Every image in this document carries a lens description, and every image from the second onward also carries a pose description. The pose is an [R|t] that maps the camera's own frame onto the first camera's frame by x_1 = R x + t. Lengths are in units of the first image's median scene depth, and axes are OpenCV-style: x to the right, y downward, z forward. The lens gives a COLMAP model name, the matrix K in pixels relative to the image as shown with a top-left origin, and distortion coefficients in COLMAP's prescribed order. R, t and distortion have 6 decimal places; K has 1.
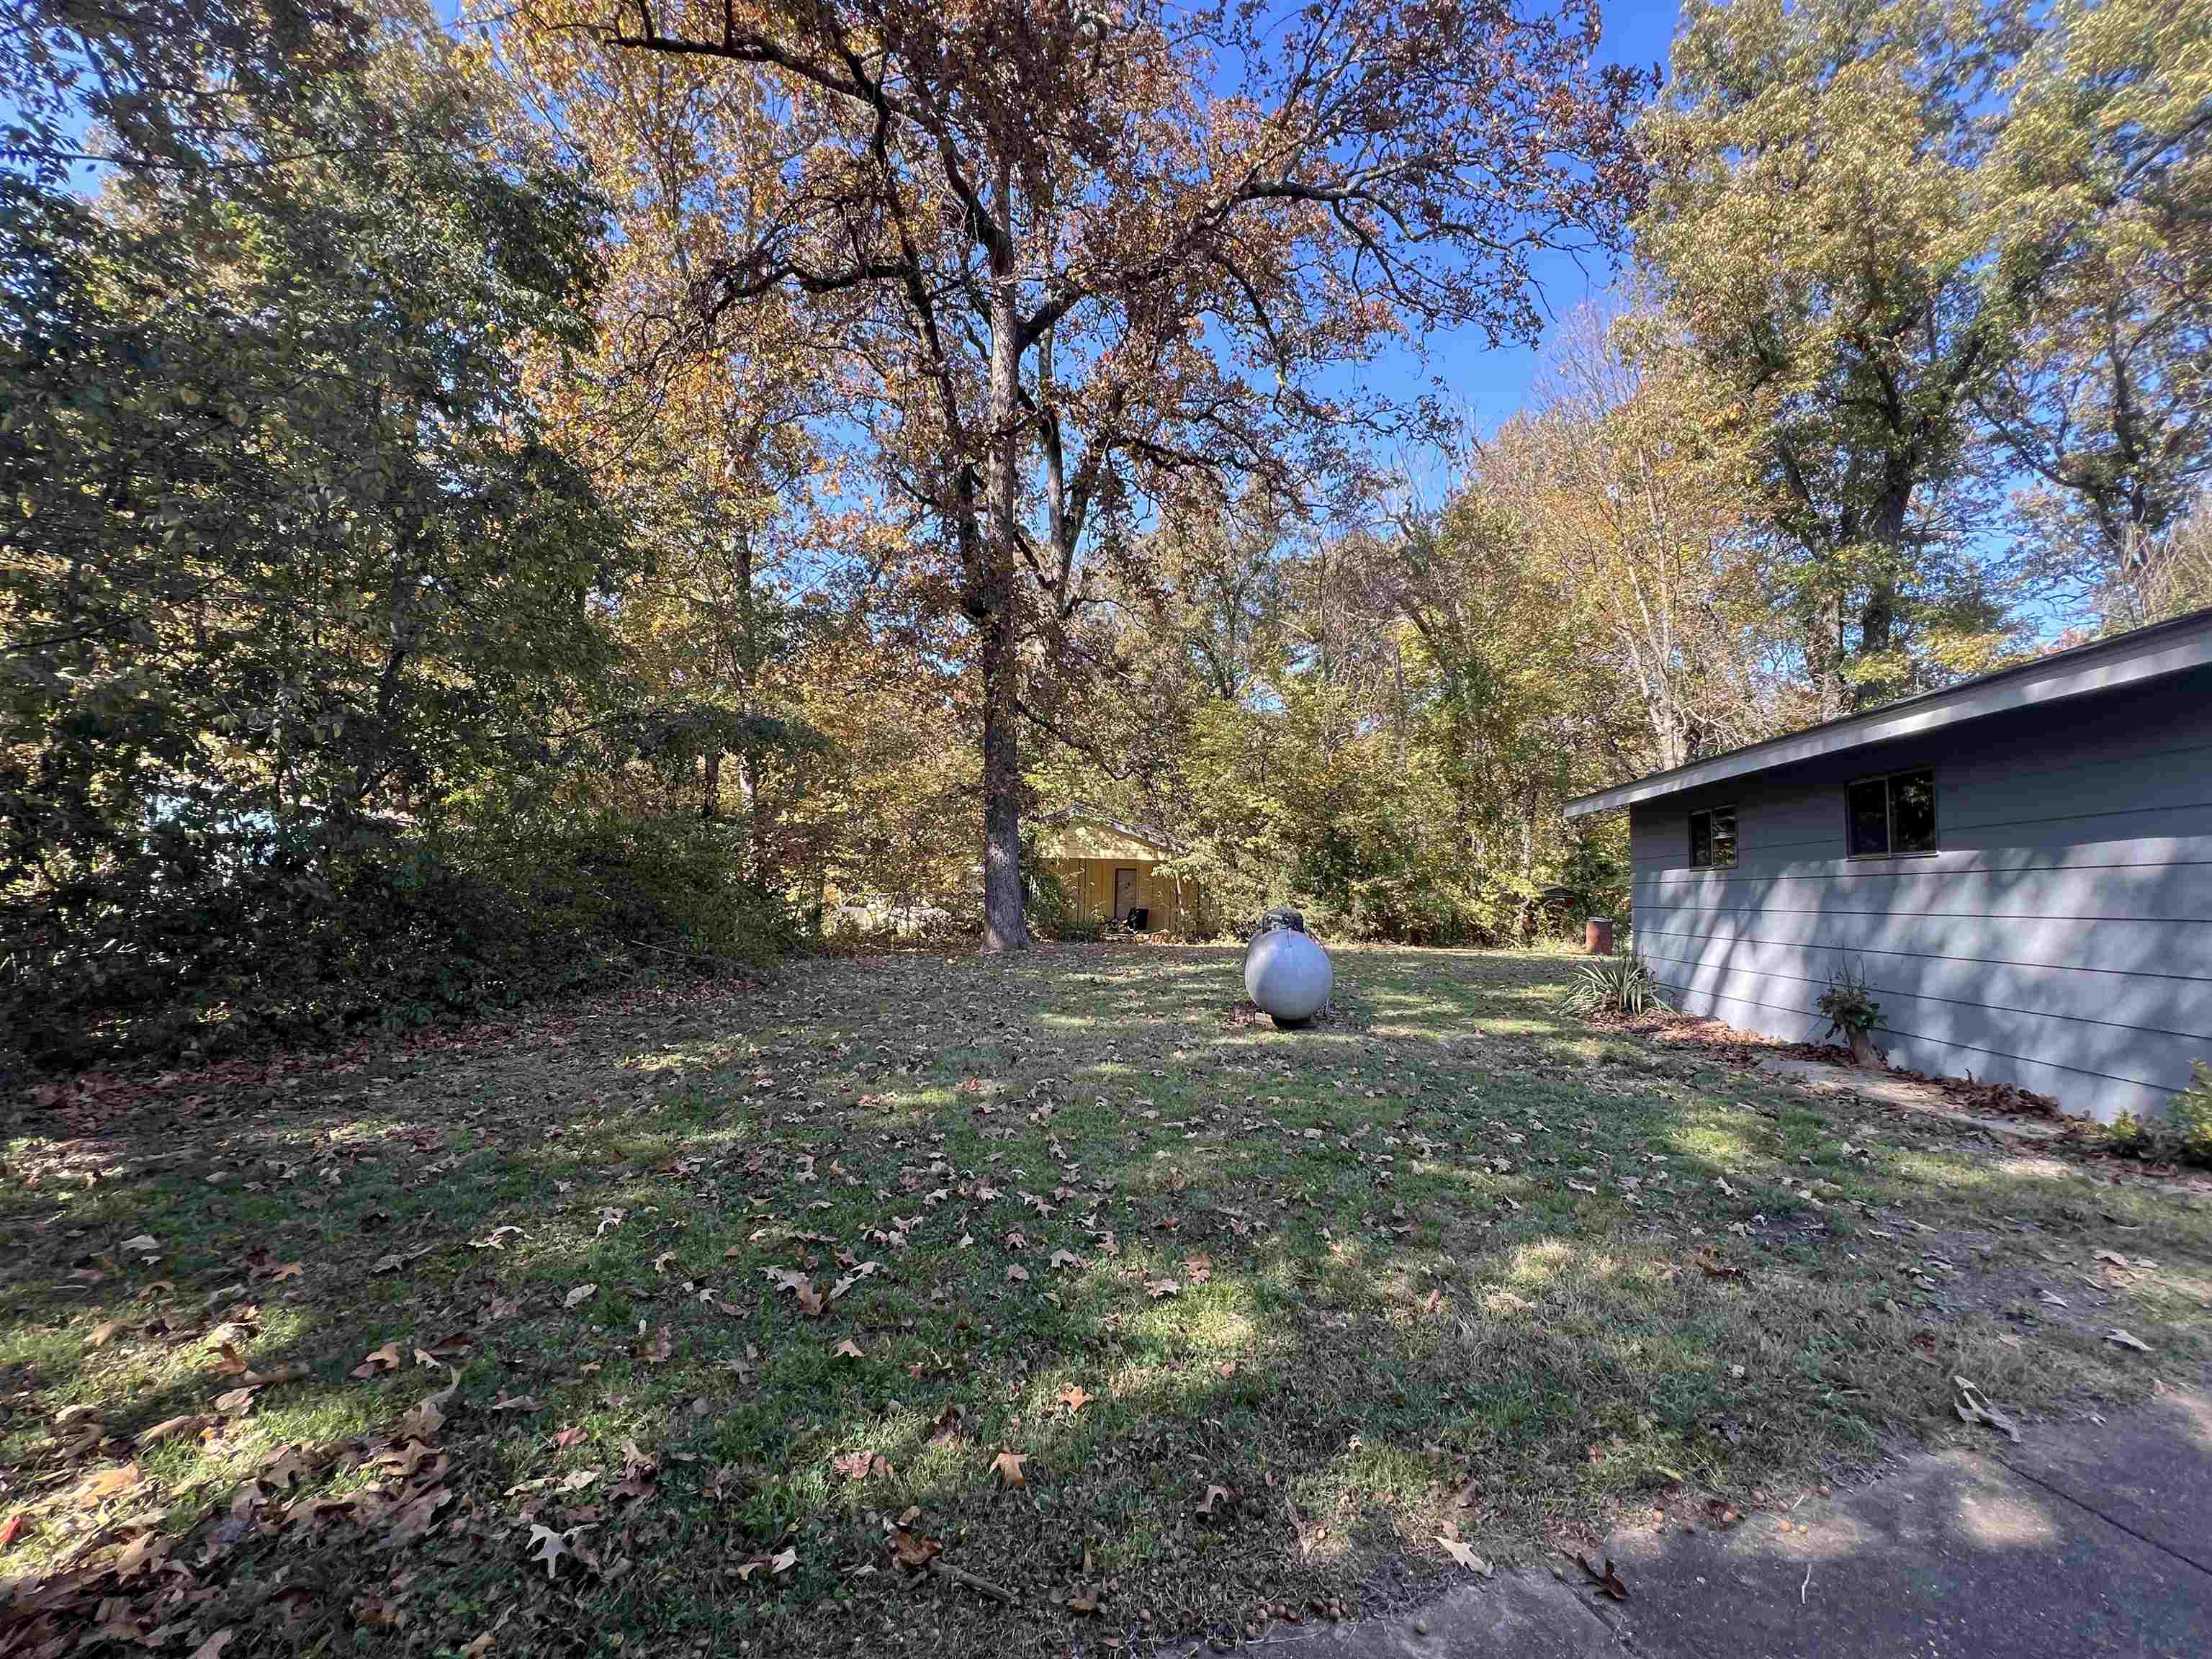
lens RADIAL K [[877.9, 0, 1096.8], [0, 877.9, 821.0], [0, 0, 1]] dist [-0.010115, 0.001655]
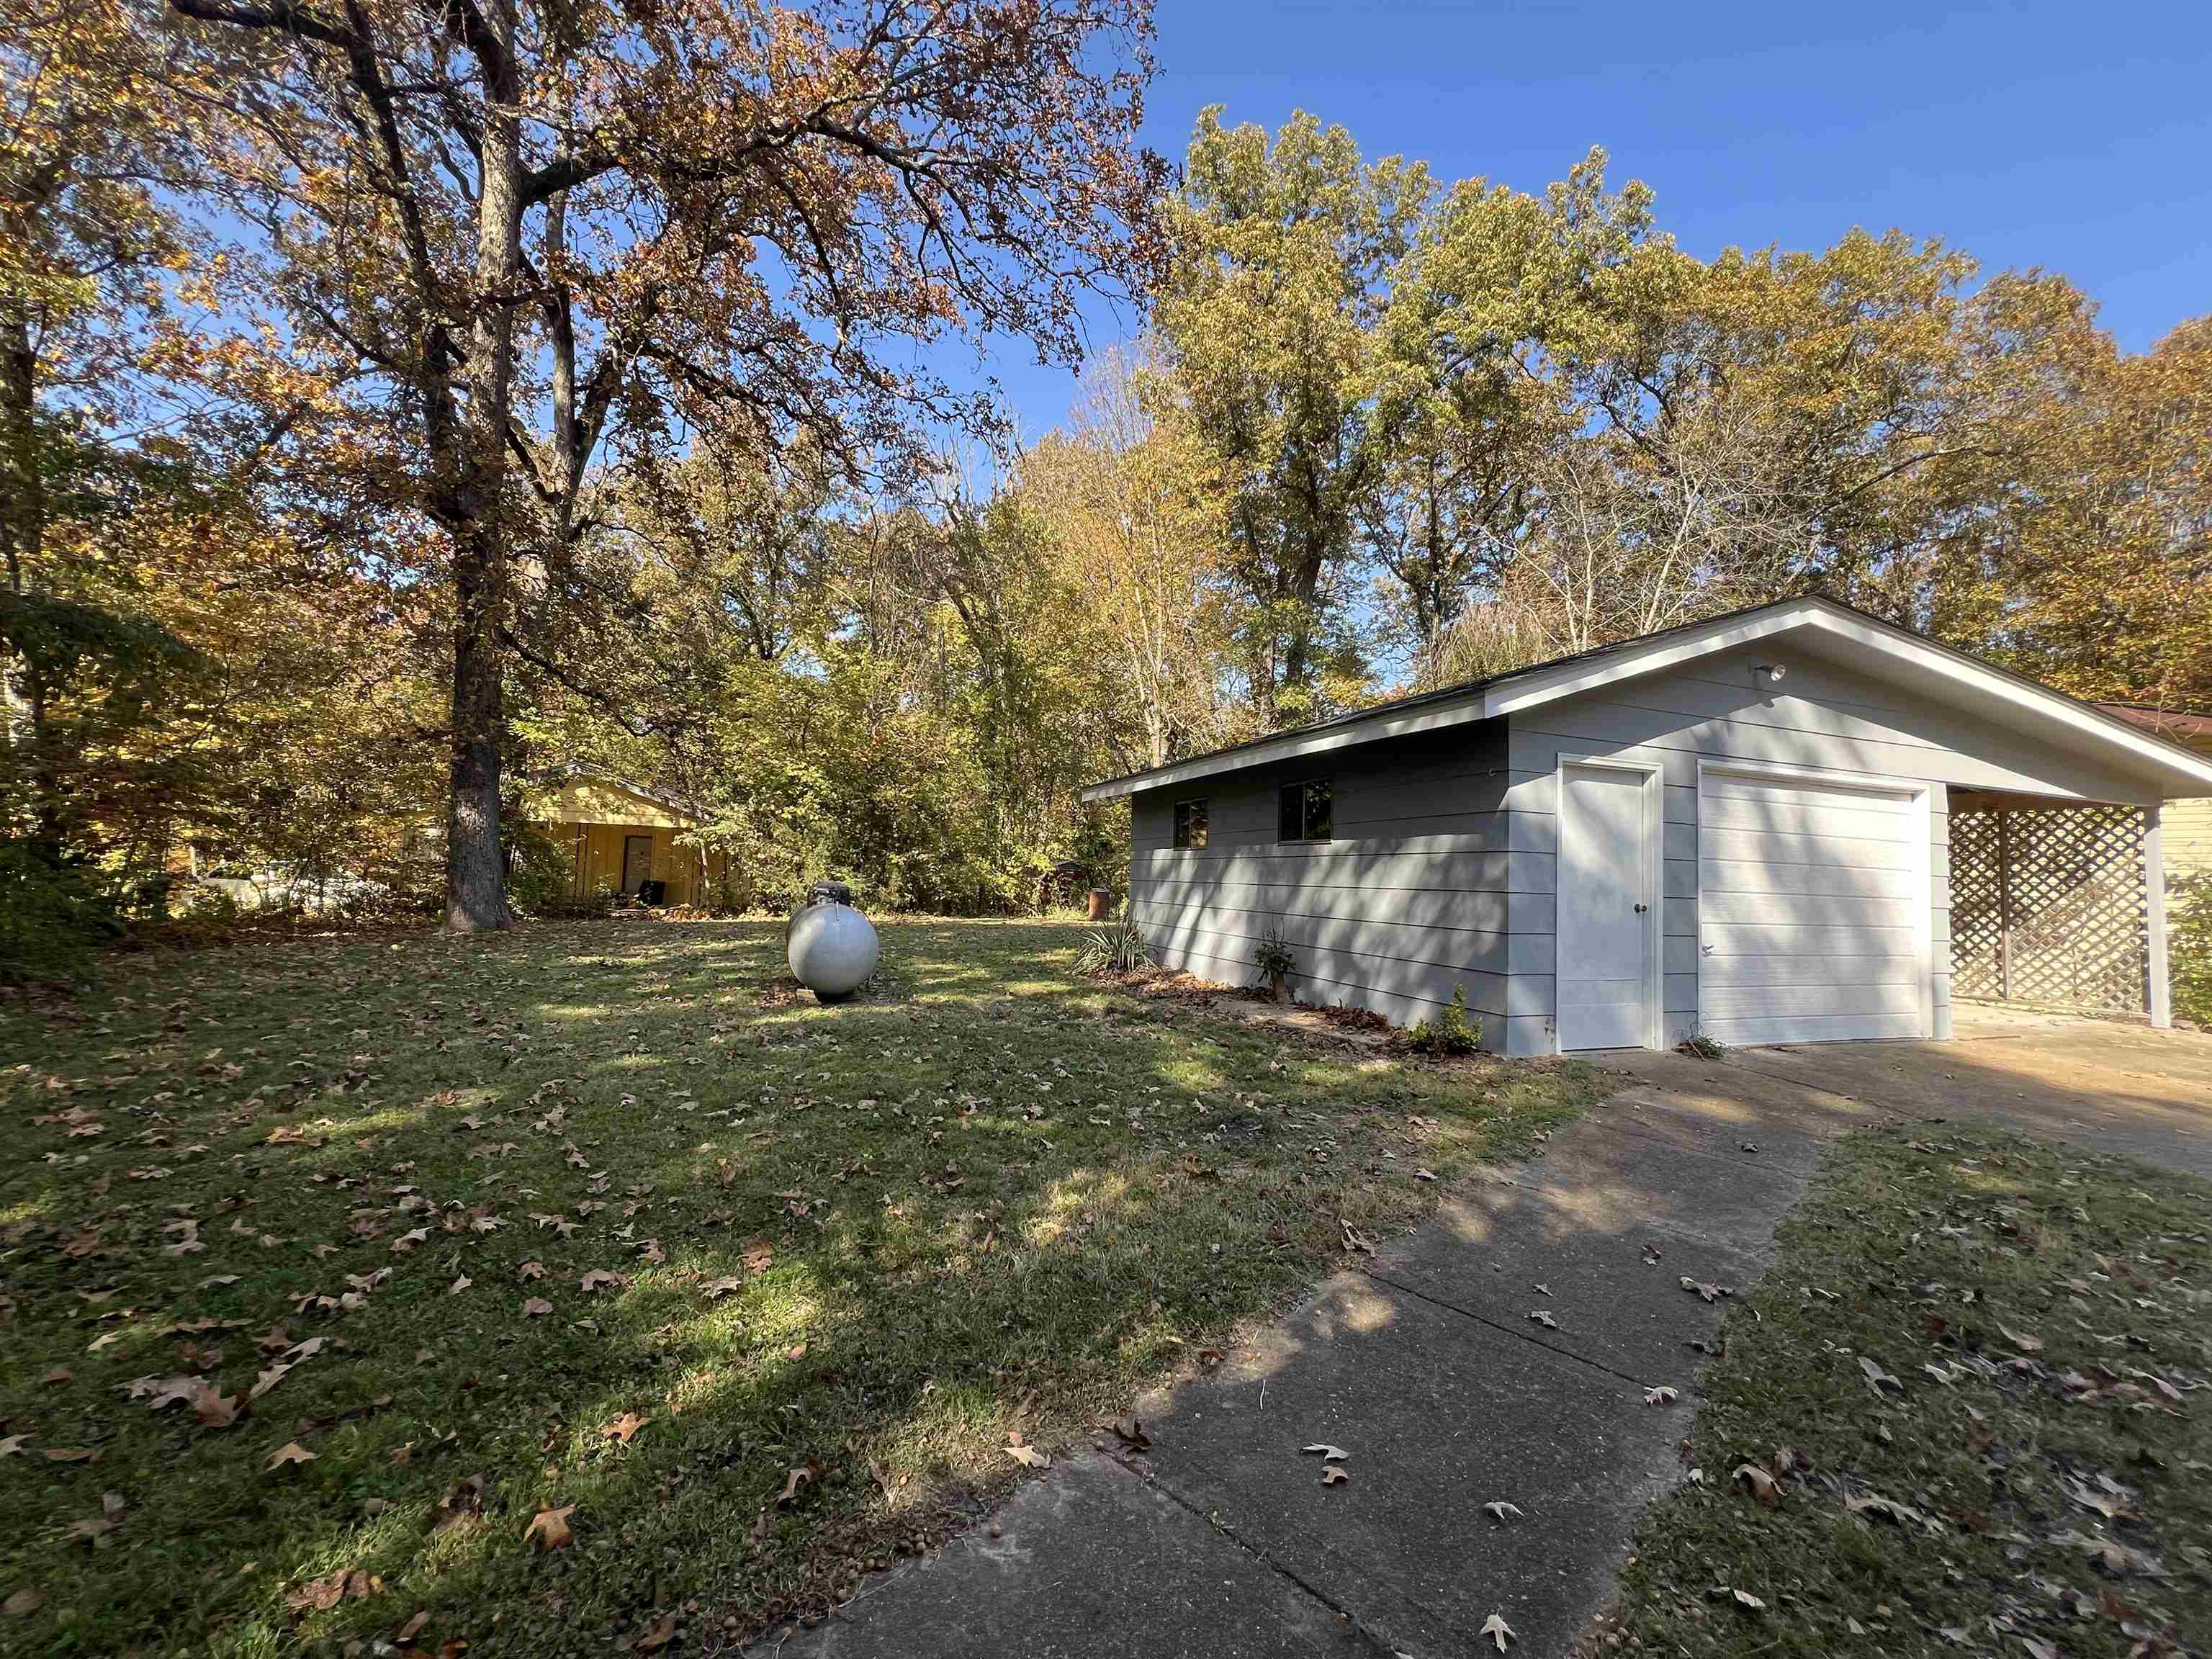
lens RADIAL K [[877.9, 0, 1096.8], [0, 877.9, 821.0], [0, 0, 1]] dist [-0.010115, 0.001655]
pose [[0.867778, 0.033047, 0.495852, -0.006976], [-0.048890, 0.998623, 0.019007, -0.000676], [-0.494541, -0.040736, 0.868199, 0.000202]]
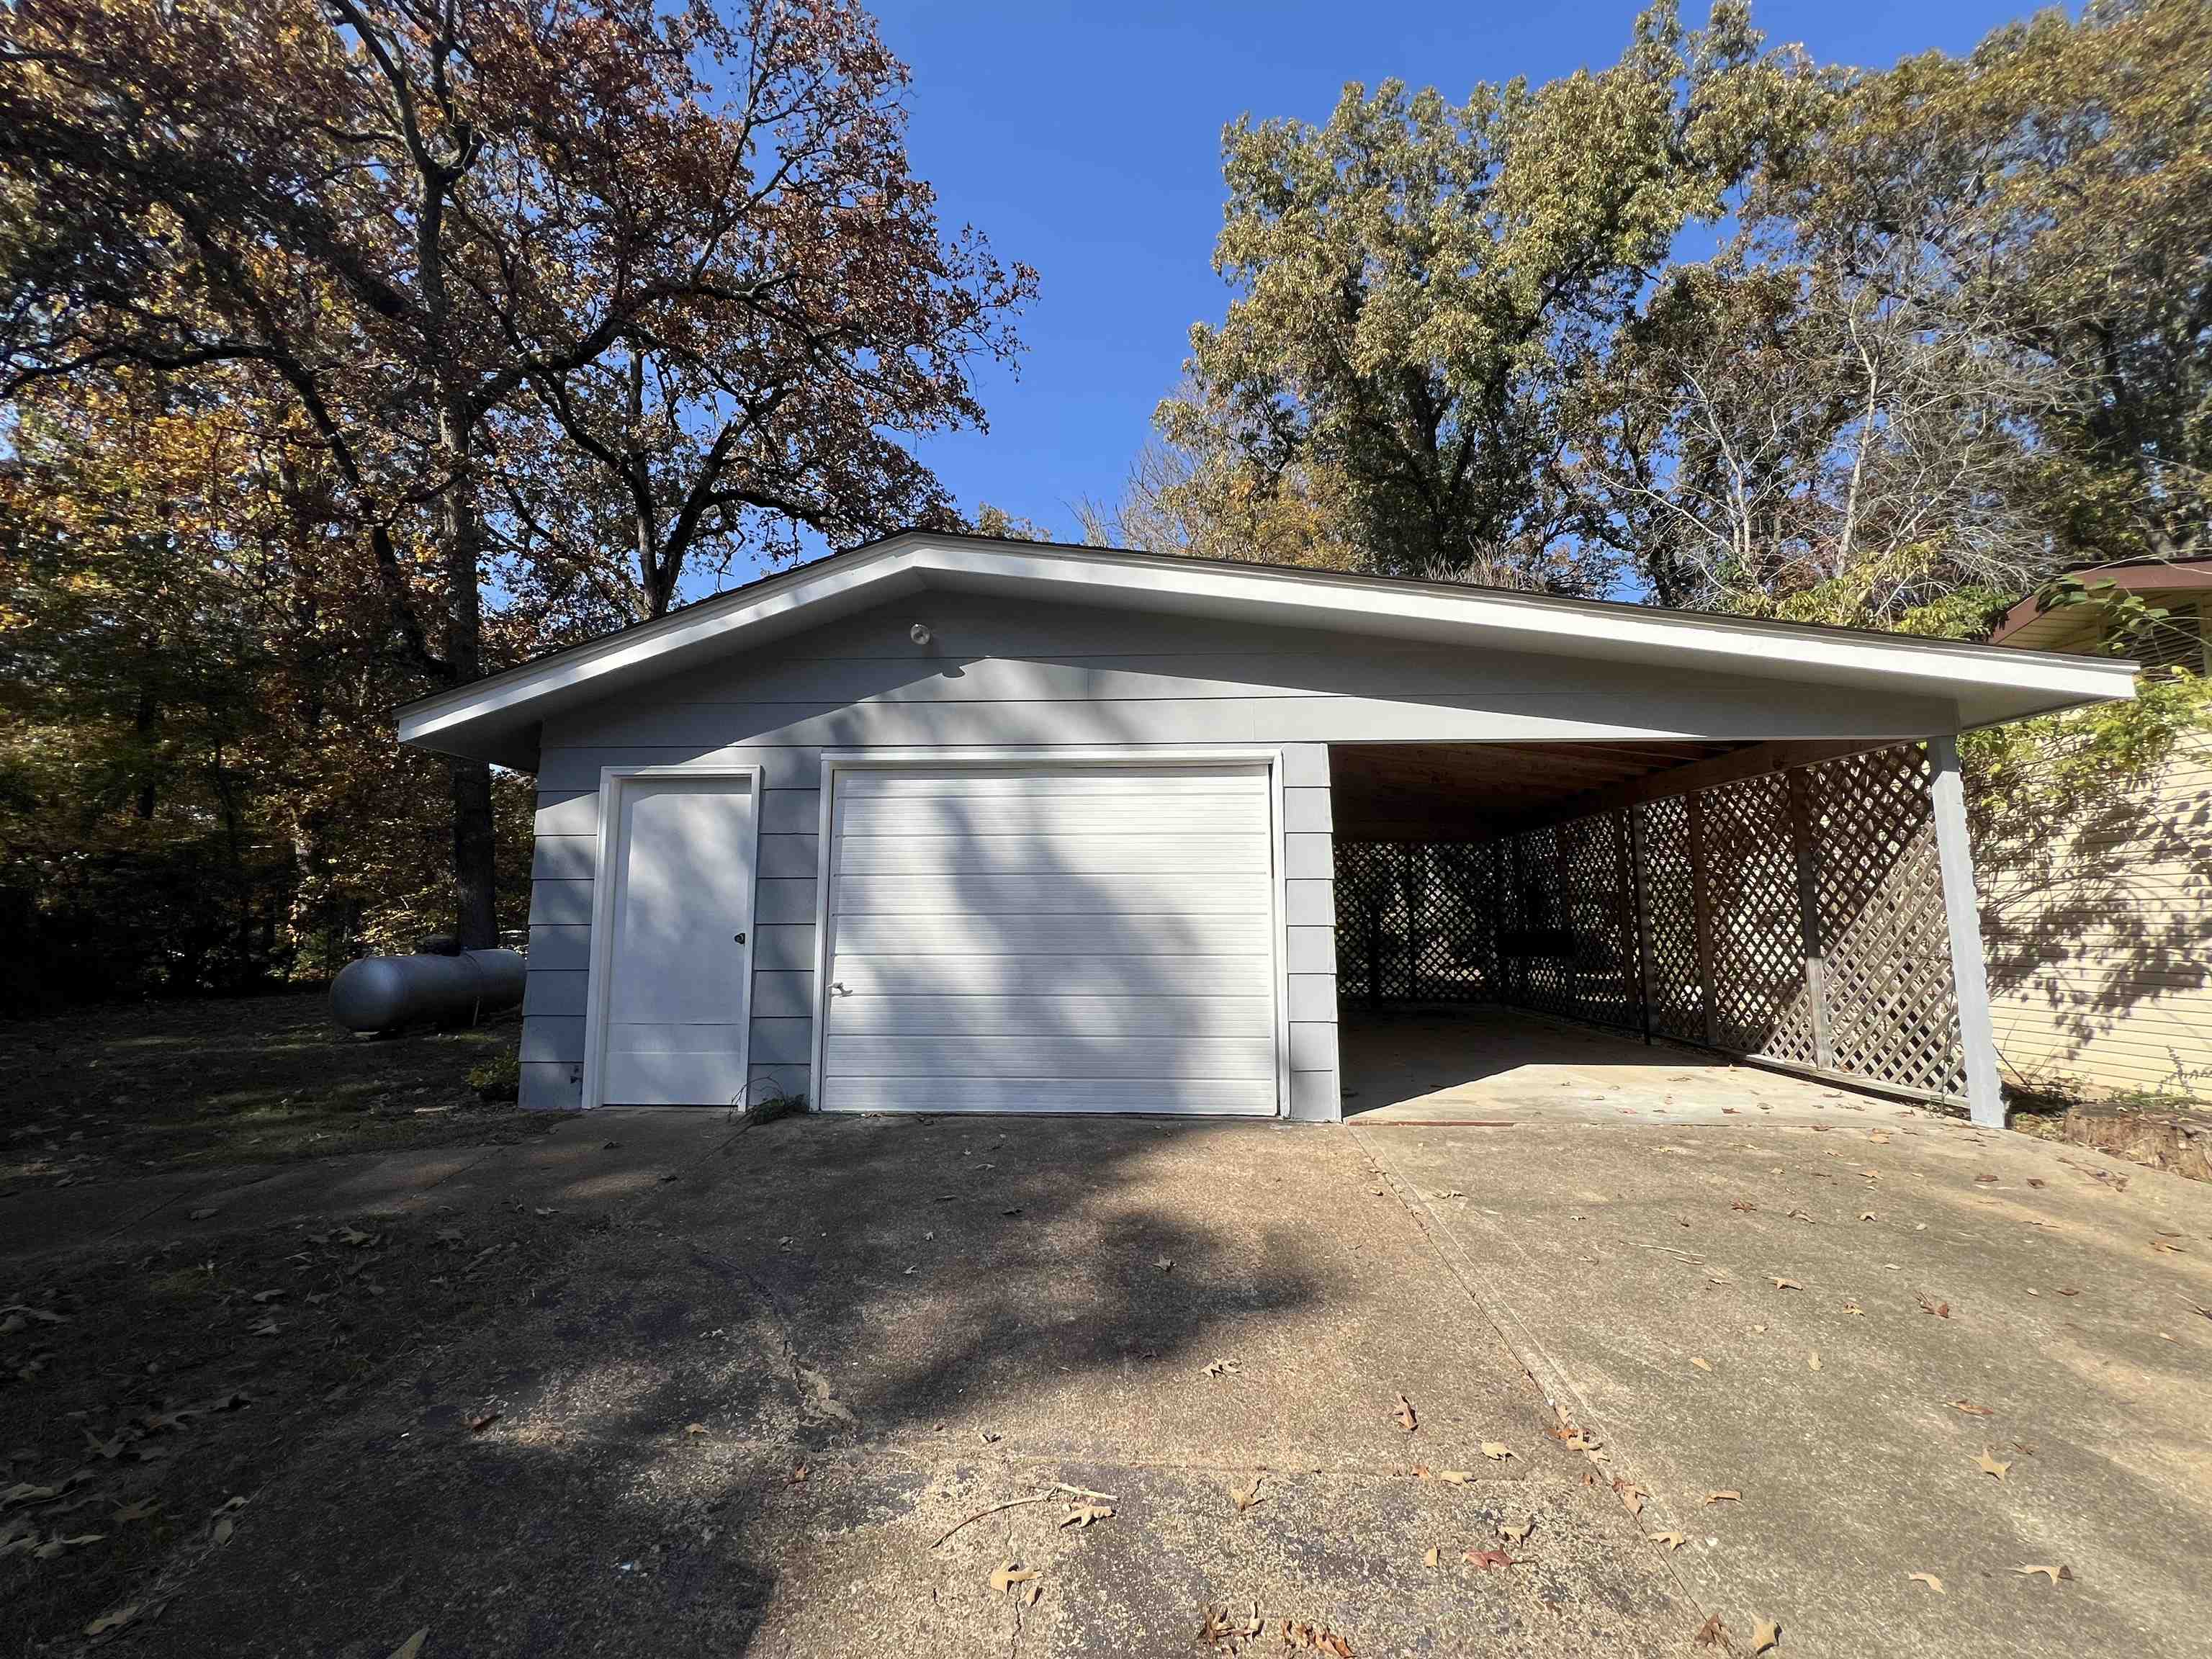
lens RADIAL K [[877.9, 0, 1096.8], [0, 877.9, 821.0], [0, 0, 1]] dist [-0.010115, 0.001655]
pose [[0.989033, -0.018521, 0.146528, 0.368156], [0.023290, 0.999251, -0.030895, 0.001294], [-0.145846, 0.033969, 0.988724, -0.095166]]
